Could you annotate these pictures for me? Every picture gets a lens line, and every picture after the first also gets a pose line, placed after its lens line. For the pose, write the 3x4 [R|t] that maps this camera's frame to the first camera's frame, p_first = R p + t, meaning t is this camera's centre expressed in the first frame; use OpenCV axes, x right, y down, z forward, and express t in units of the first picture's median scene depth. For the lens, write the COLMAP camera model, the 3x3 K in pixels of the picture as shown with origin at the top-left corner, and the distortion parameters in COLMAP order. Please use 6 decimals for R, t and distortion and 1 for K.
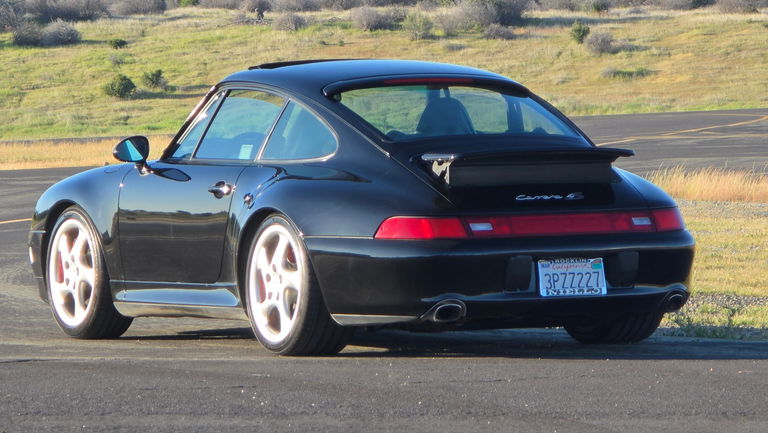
lens RADIAL K [[5150.5, 0, 384.0], [0, 5150.5, 216.5], [0, 0, 1]] dist [0.451809, 4.213462]
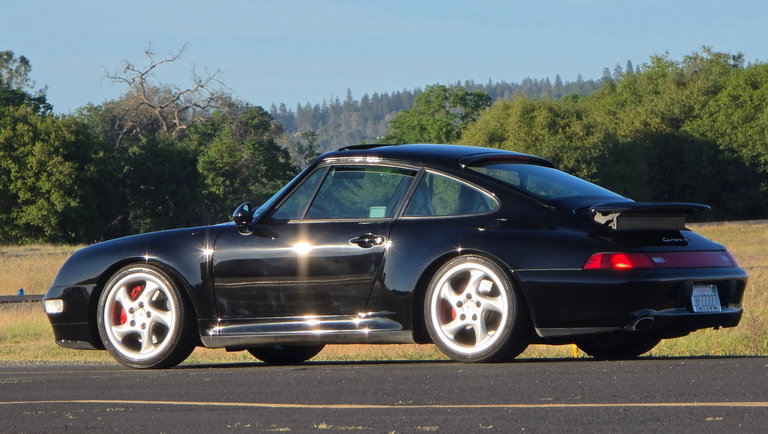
lens RADIAL K [[5150.5, 0, 384.0], [0, 5150.5, 217.0], [0, 0, 1]] dist [0.451809, 4.213462]
pose [[0.862999, 0.004488, 0.505186, -0.705448], [0.020106, 0.998863, -0.043222, 0.046354], [-0.504805, 0.047458, 0.861928, -0.119744]]
